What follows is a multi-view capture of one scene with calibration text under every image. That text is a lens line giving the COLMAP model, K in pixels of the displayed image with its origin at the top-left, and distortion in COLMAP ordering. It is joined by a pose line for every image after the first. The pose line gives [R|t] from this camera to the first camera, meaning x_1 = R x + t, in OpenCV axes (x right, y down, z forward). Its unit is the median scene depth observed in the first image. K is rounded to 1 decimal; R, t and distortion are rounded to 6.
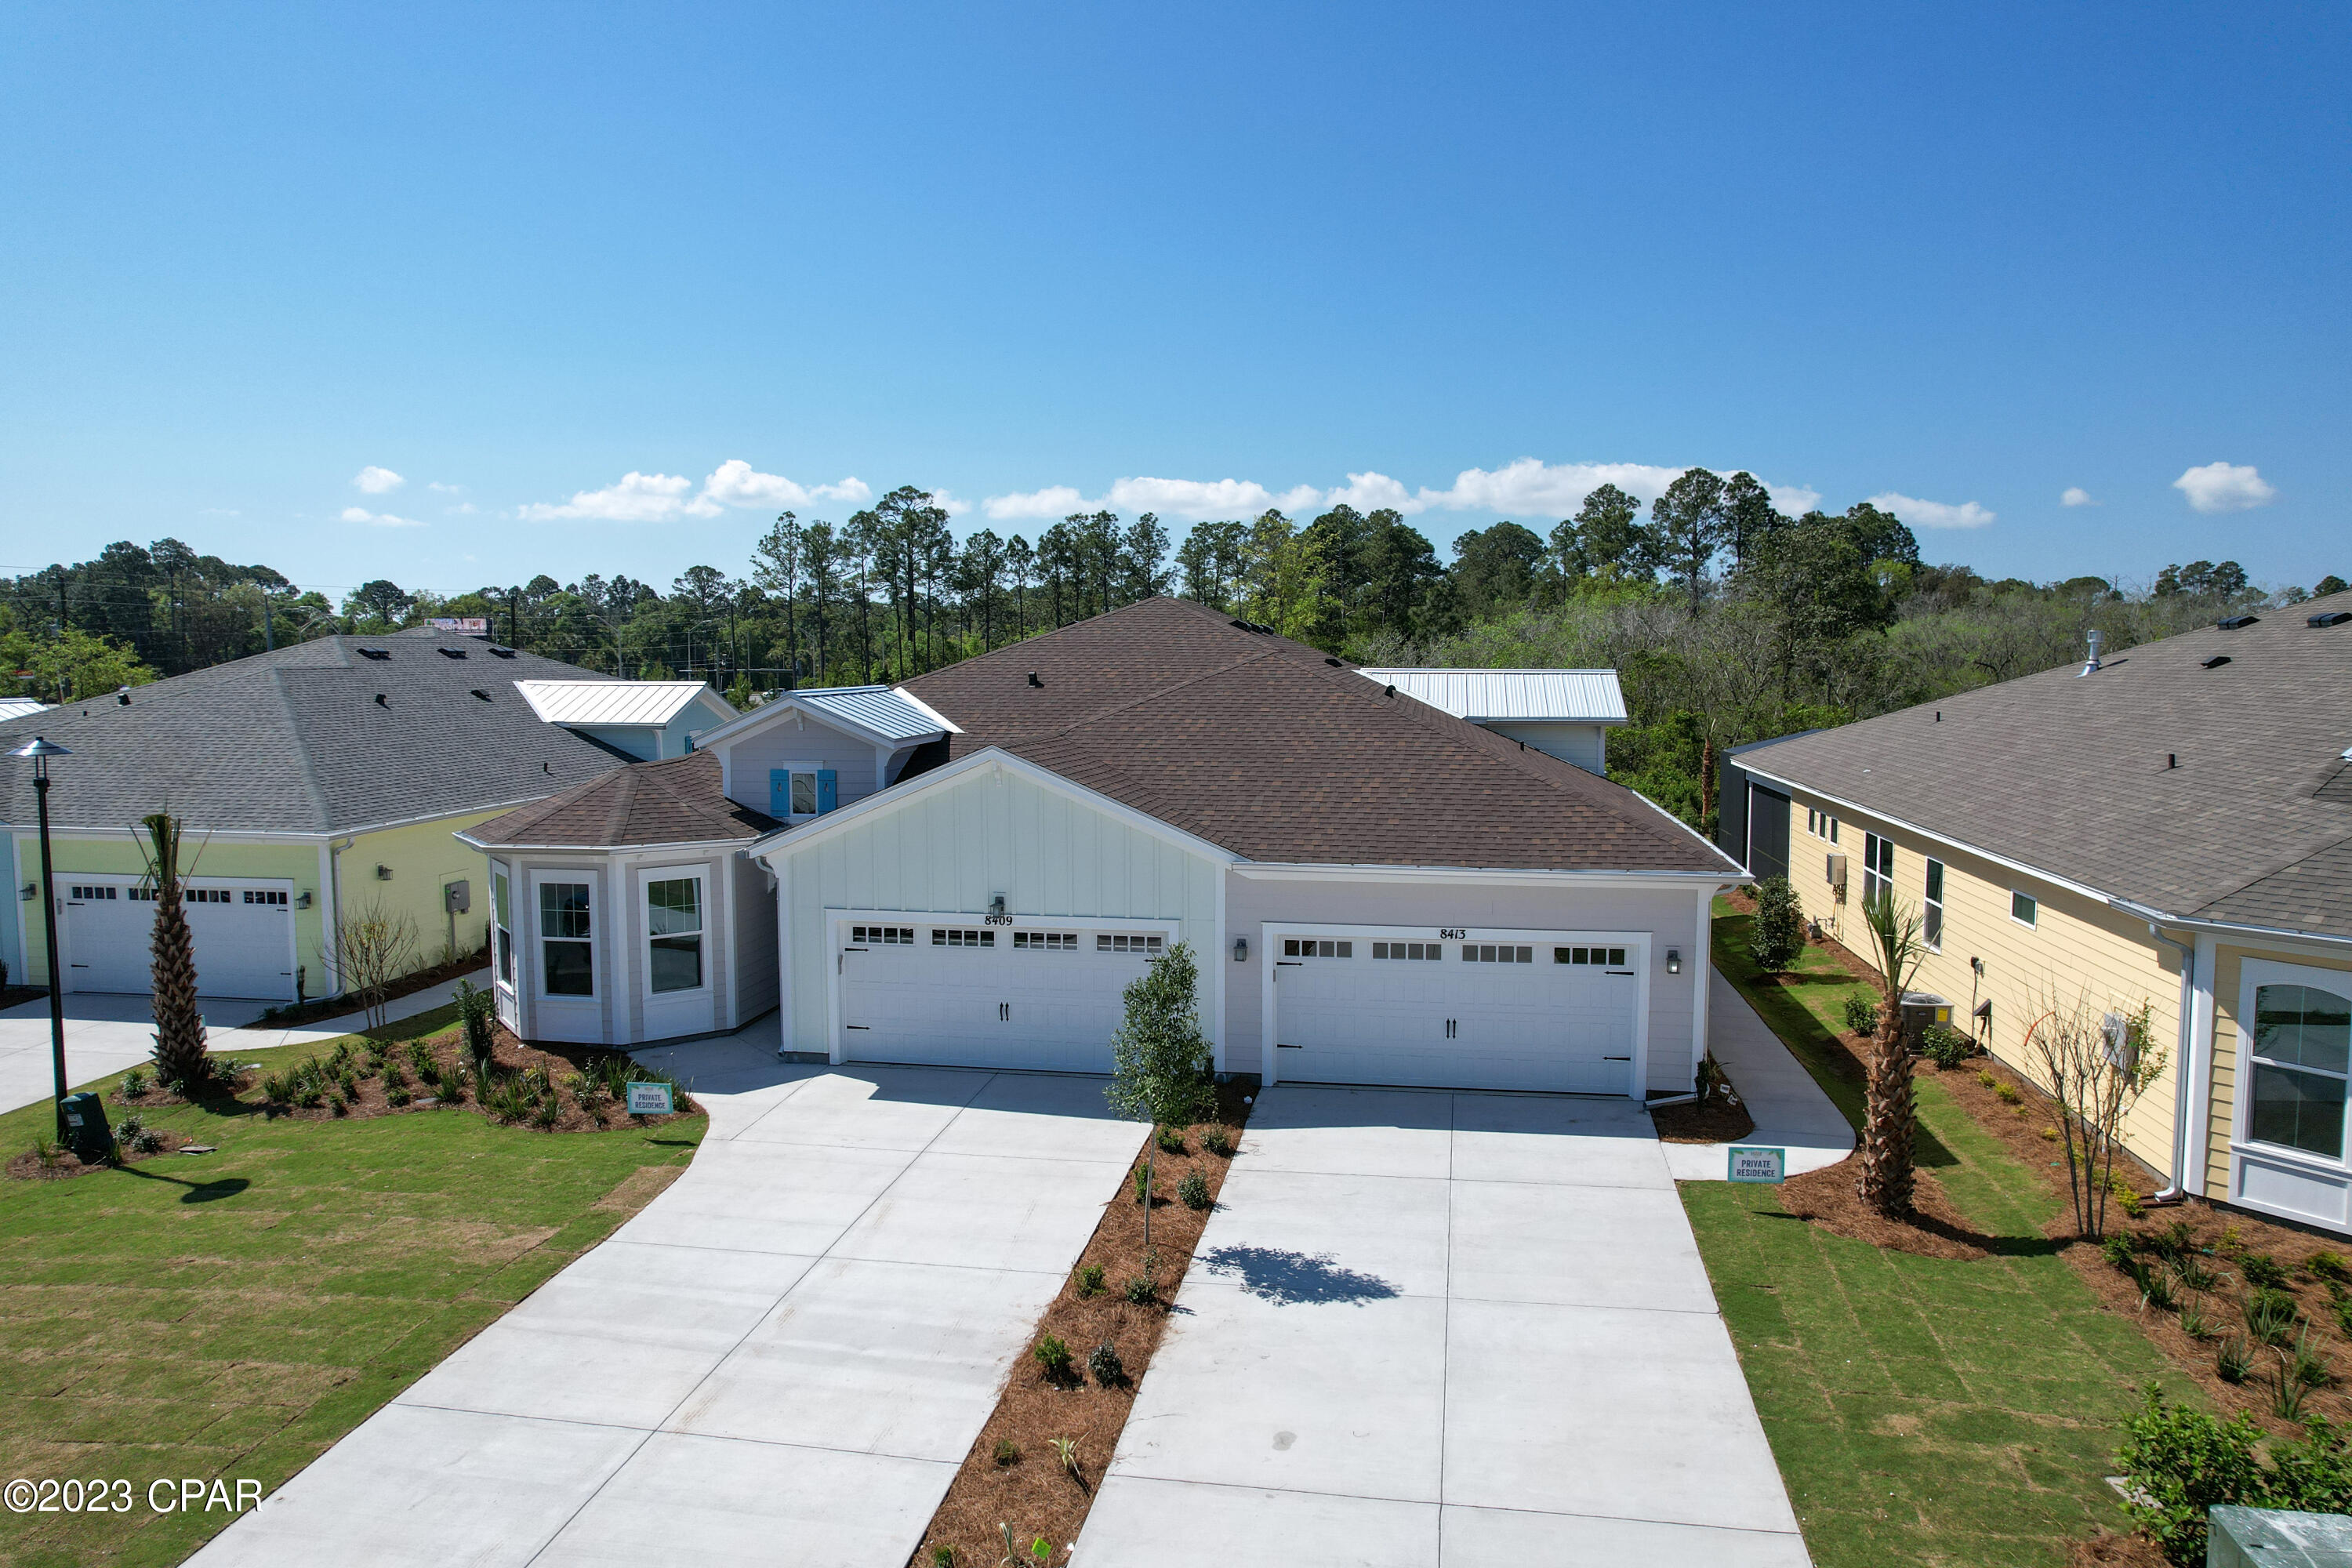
lens RADIAL K [[1523.6, 0, 1176.0], [0, 1523.6, 784.0], [0, 0, 1]] dist [-0.080369, 0.072419]
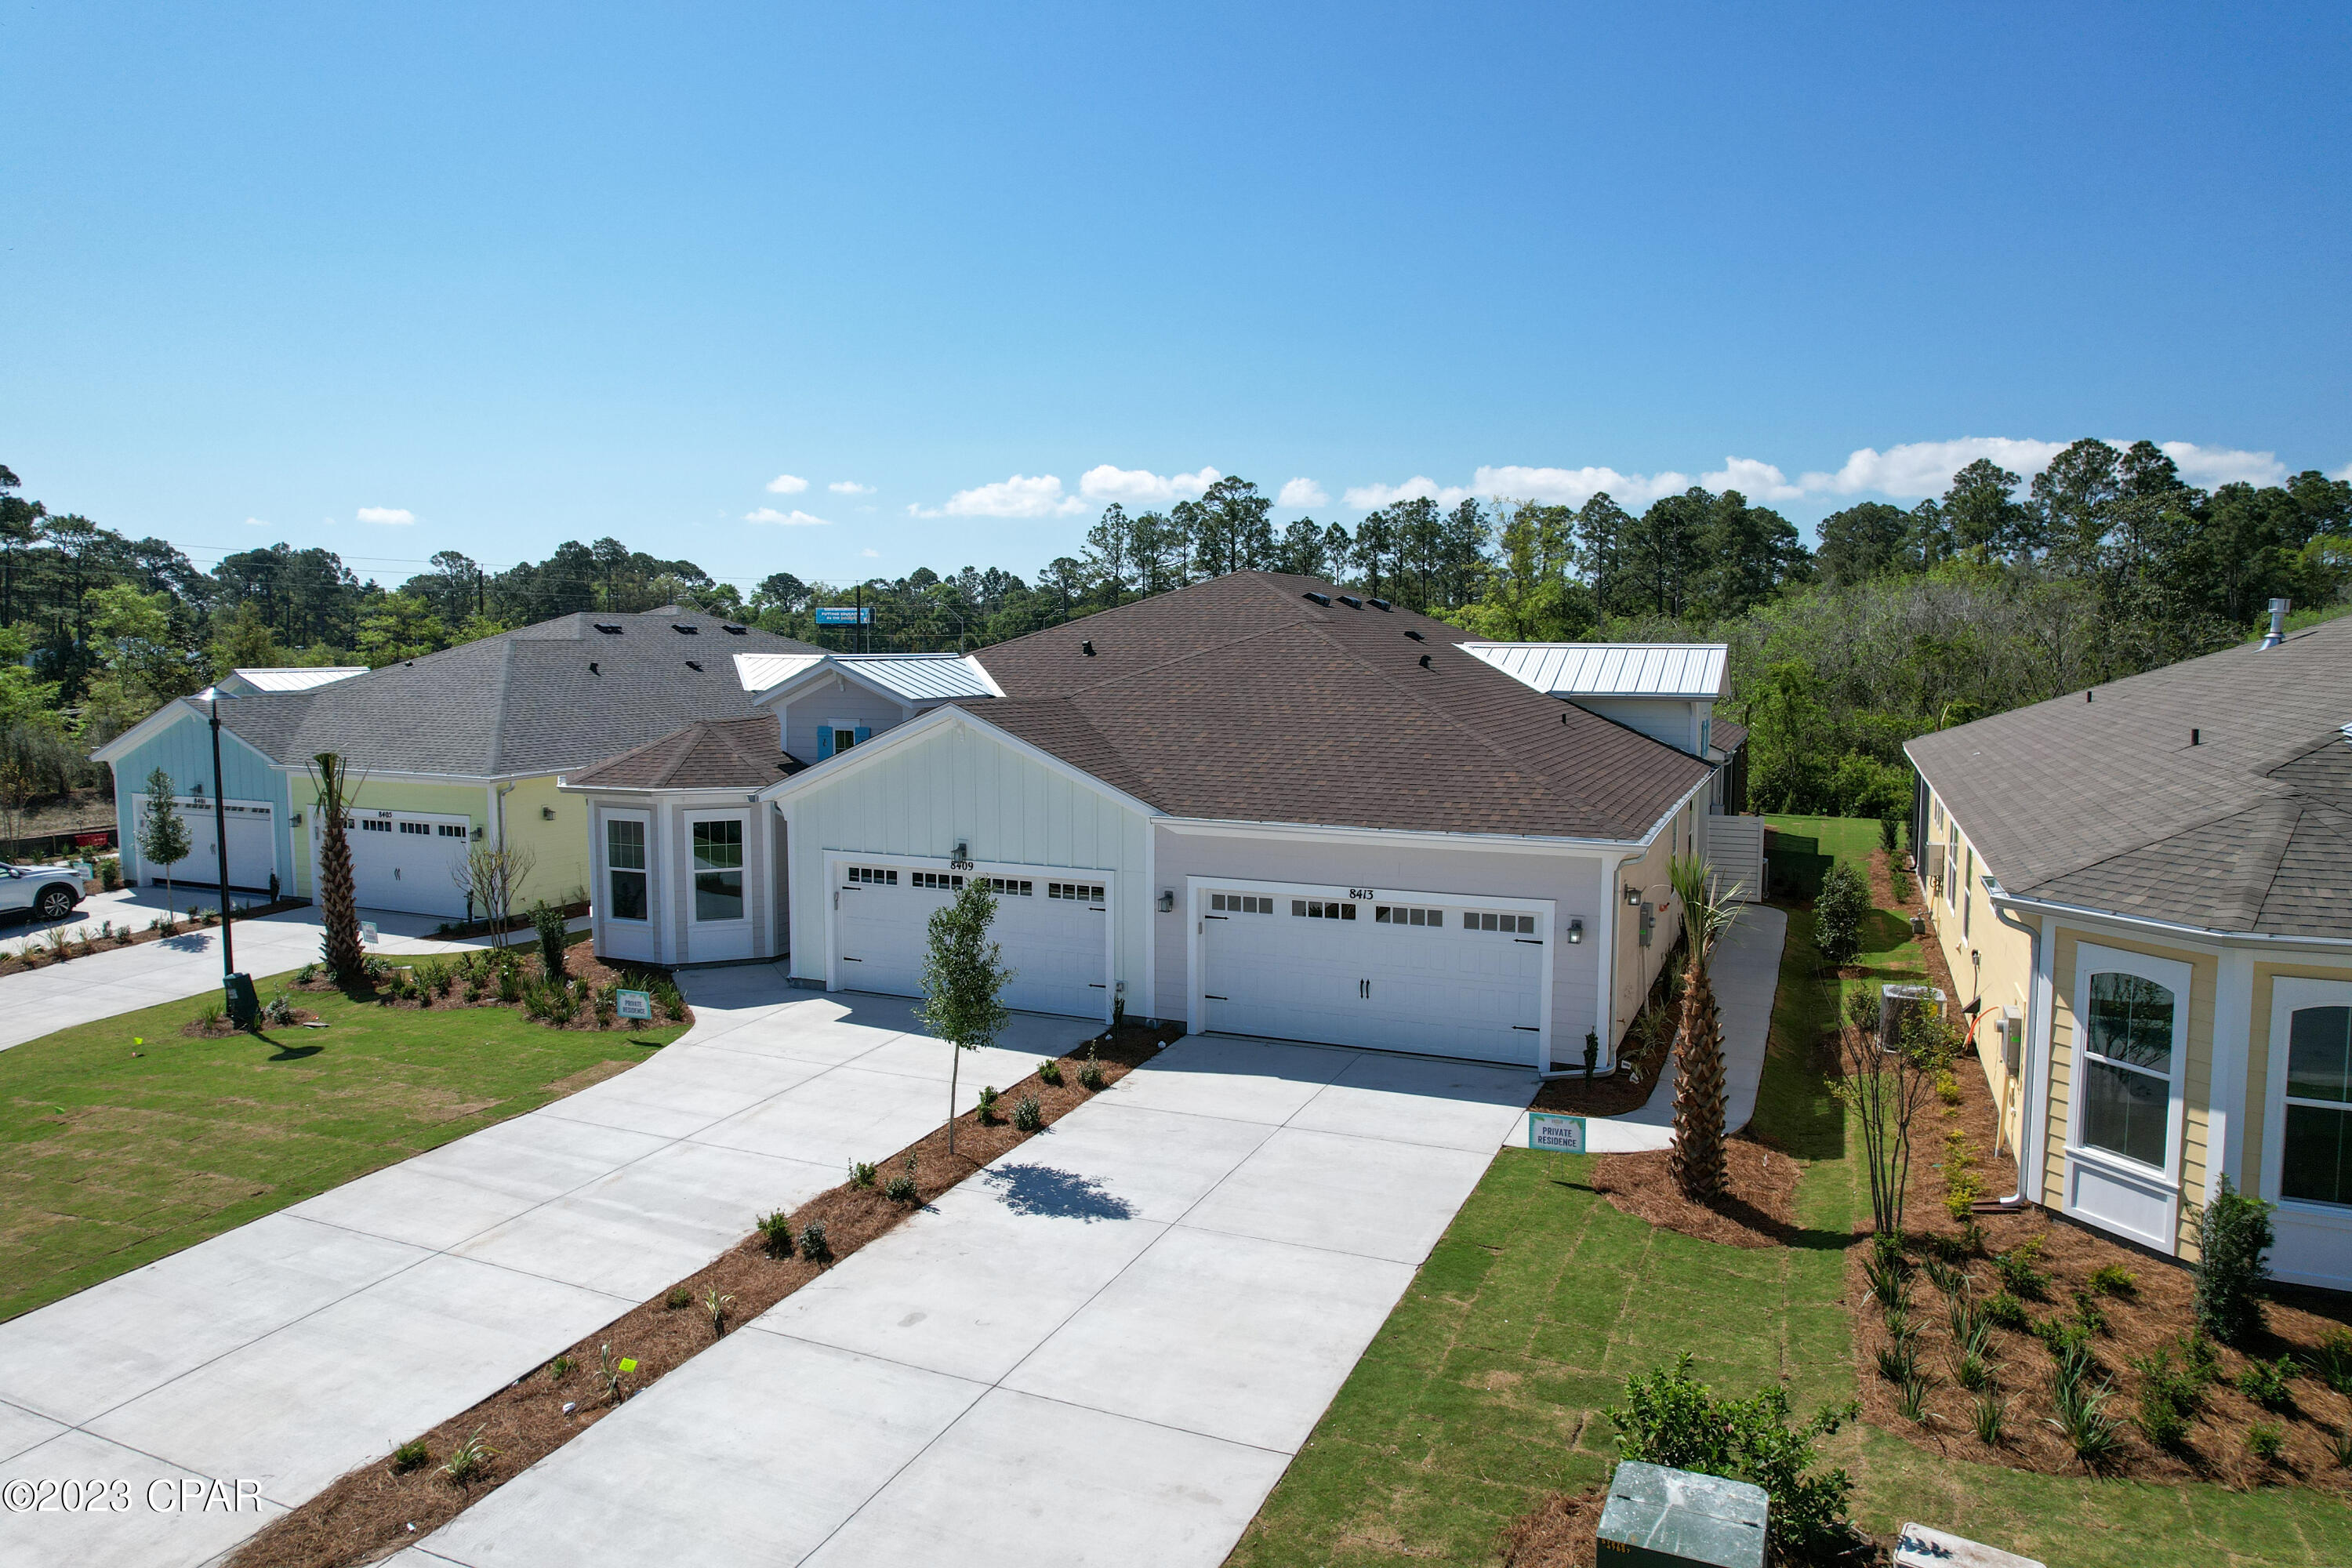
lens RADIAL K [[1523.6, 0, 1176.0], [0, 1523.6, 784.0], [0, 0, 1]] dist [-0.080369, 0.072419]
pose [[0.968370, 0.025426, -0.248221, 0.302669], [-0.024084, 0.999674, 0.008443, 0.019603], [0.248355, -0.002198, 0.968667, -0.007532]]
